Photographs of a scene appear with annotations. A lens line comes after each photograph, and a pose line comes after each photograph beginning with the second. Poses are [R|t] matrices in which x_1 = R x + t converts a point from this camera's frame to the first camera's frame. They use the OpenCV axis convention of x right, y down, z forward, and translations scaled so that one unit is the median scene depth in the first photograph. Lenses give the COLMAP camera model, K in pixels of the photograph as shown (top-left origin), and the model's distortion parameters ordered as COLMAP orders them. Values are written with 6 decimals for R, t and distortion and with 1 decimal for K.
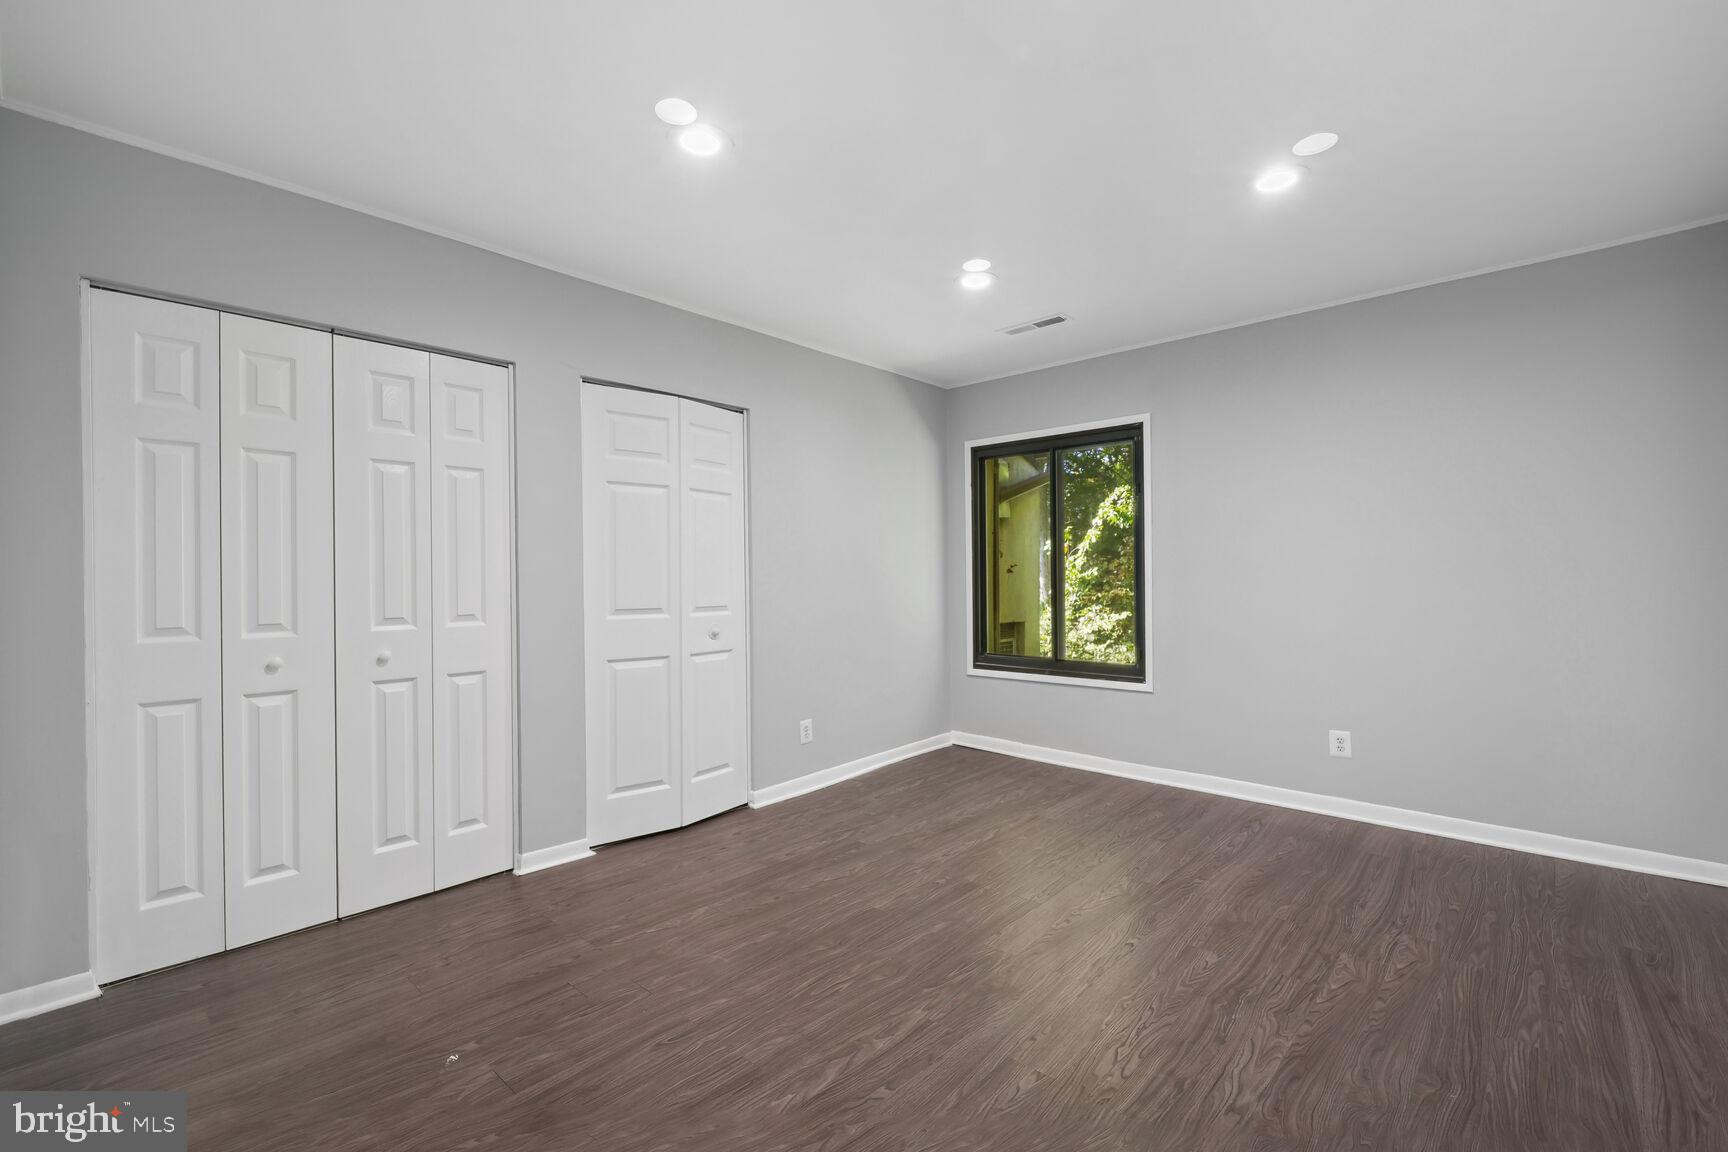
lens RADIAL K [[763.5, 0, 871.7], [0, 763.5, 580.6], [0, 0, 1]] dist [0.001640, -0.000633]
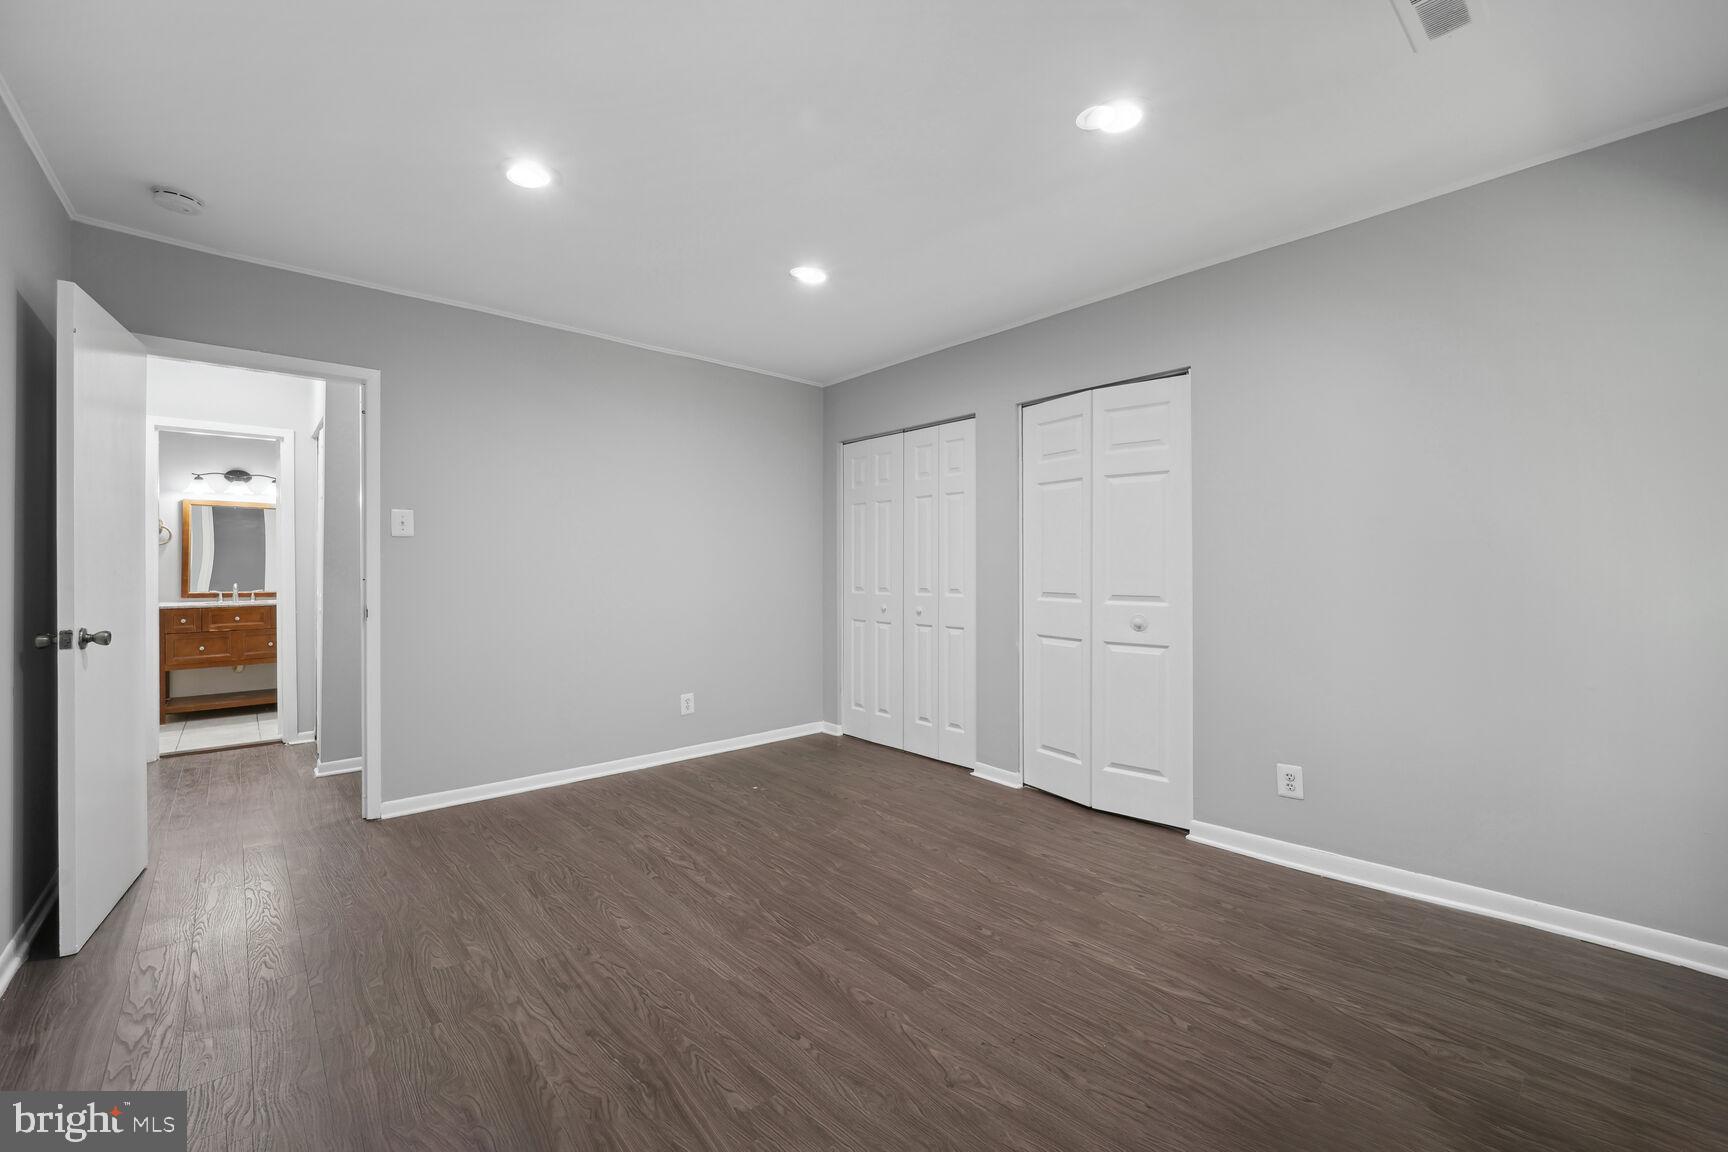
lens RADIAL K [[715.1, 0, 866.4], [0, 715.1, 567.1], [0, 0, 1]] dist [-0.003019, -0.001603]
pose [[-0.122984, 0.004476, -0.992399, 0.842918], [-0.004769, 0.999976, 0.005101, -0.005355], [0.992397, 0.005360, -0.122959, 0.929889]]
